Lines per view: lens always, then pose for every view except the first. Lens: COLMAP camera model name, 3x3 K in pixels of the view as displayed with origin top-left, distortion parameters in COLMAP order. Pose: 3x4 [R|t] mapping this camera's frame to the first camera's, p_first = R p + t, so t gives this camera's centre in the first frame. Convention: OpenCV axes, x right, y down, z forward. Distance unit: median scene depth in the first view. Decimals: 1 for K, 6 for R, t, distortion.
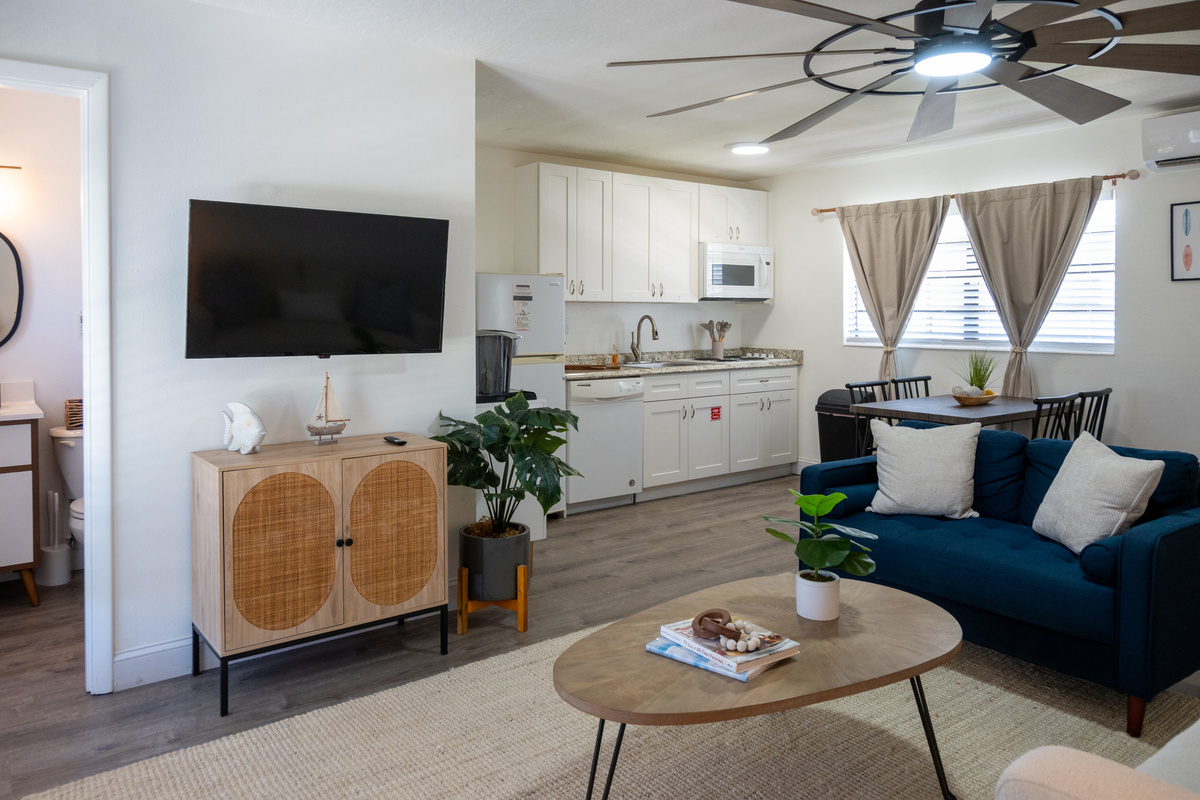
lens RADIAL K [[846.2, 0, 586.5], [0, 846.2, 313.8], [0, 0, 1]] dist [-0.001558, -0.000303]
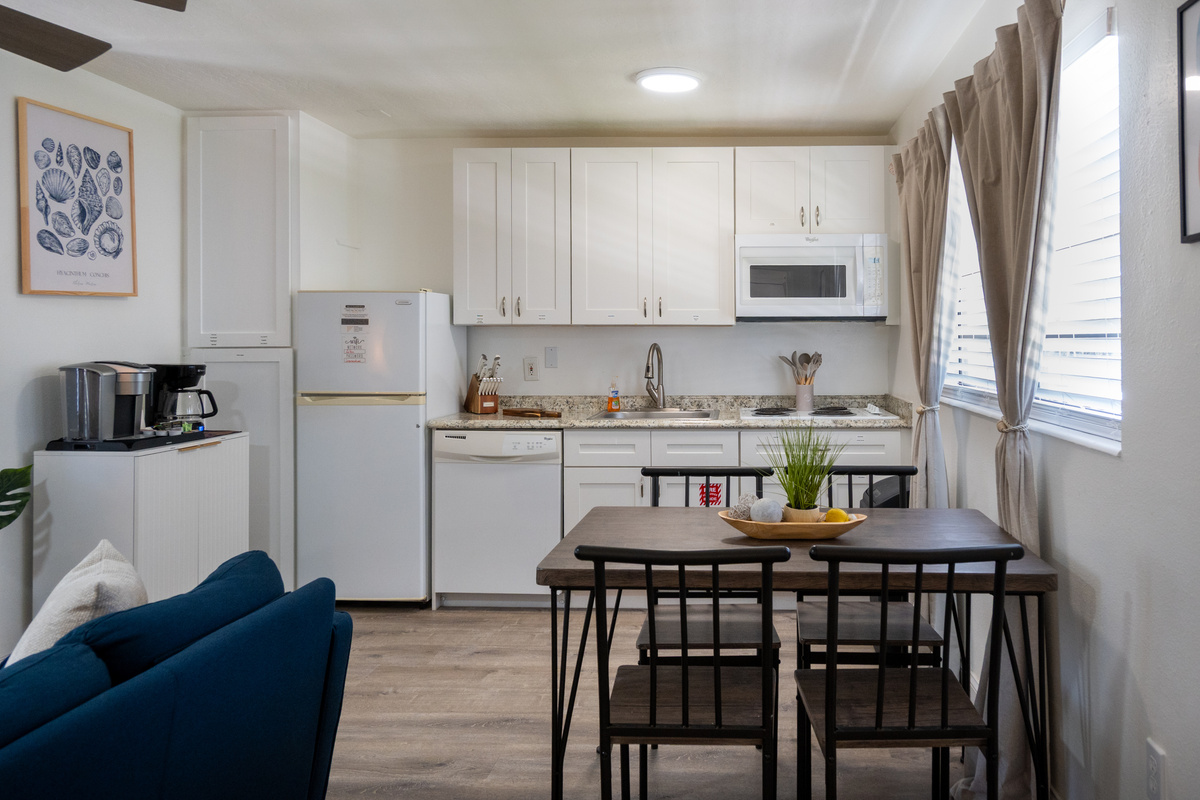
lens RADIAL K [[846.2, 0, 703.5], [0, 846.2, 334.9], [0, 0, 1]] dist [-0.001558, -0.000303]
pose [[0.766855, -0.003438, -0.641811, 0.593998], [-0.000652, 0.999981, -0.006135, -0.001111], [0.641820, 0.005123, 0.766838, 0.513236]]
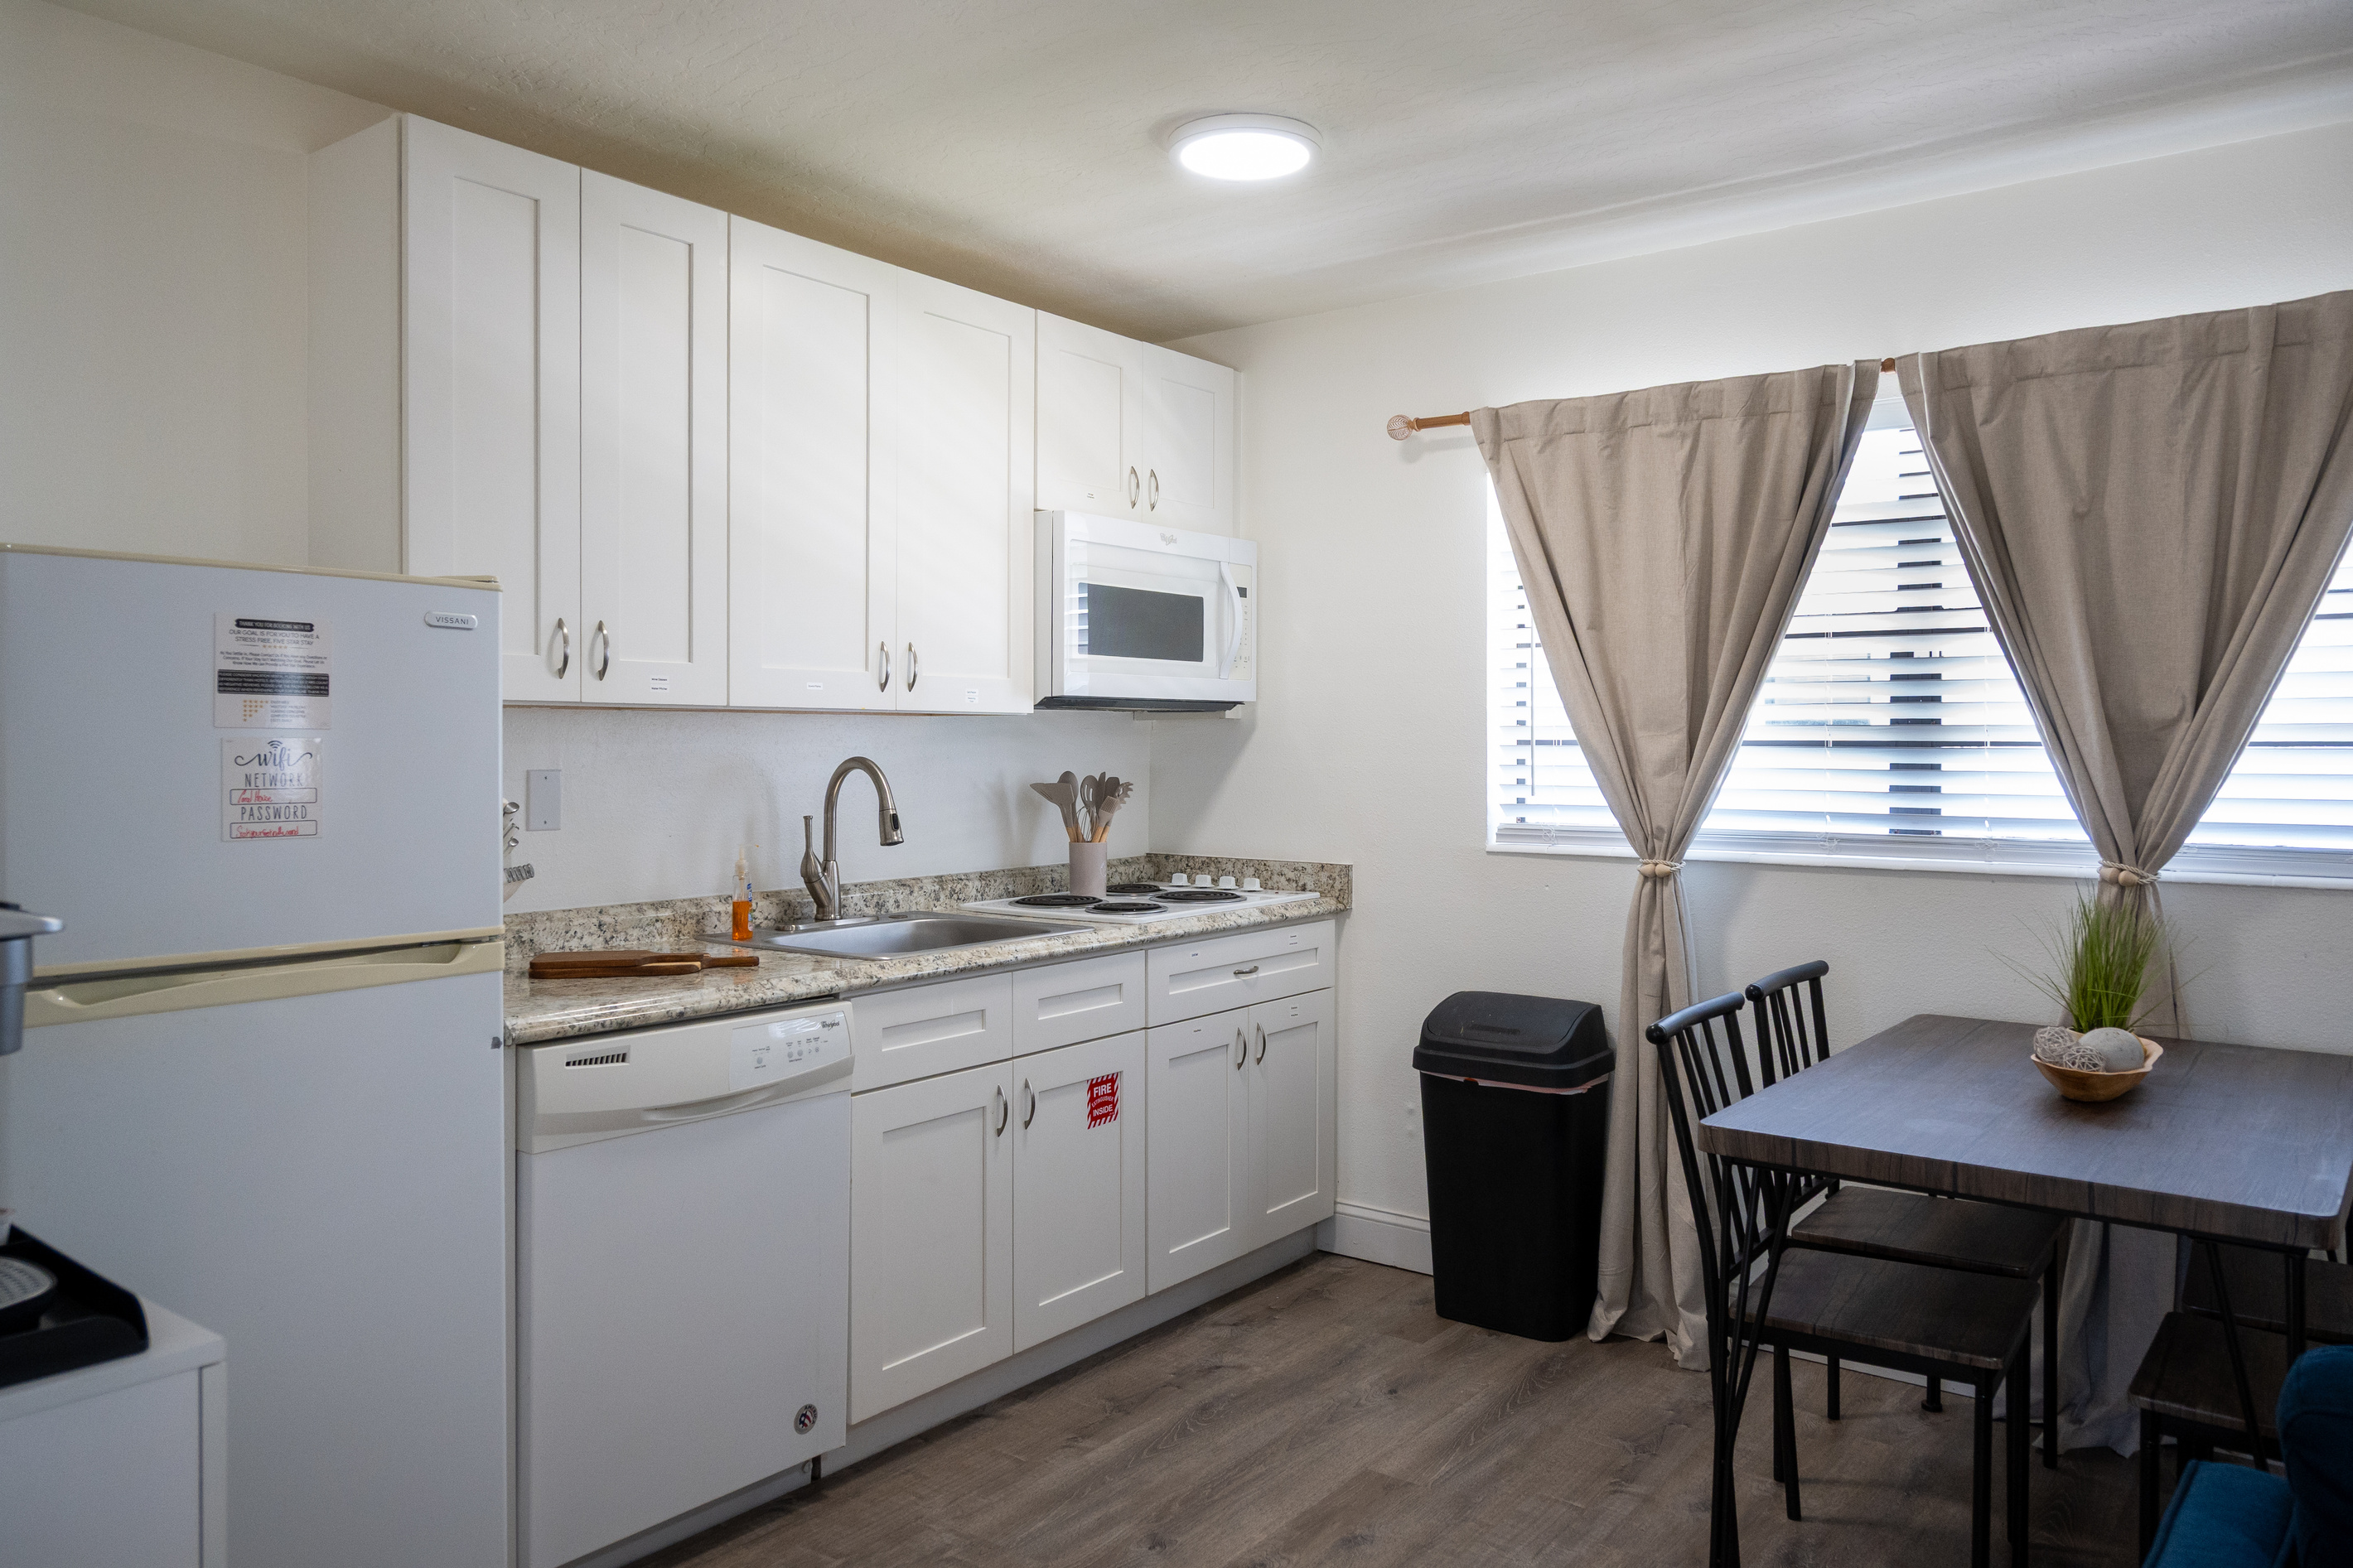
lens RADIAL K [[1659.1, 0, 1134.3], [0, 1659.1, 761.2], [0, 0, 1]] dist [-0.001558, -0.000303]
pose [[0.968487, -0.001735, 0.249057, 0.023733], [-0.000931, 0.999944, 0.010583, -0.003024], [-0.249061, -0.010481, 0.968431, 0.468437]]
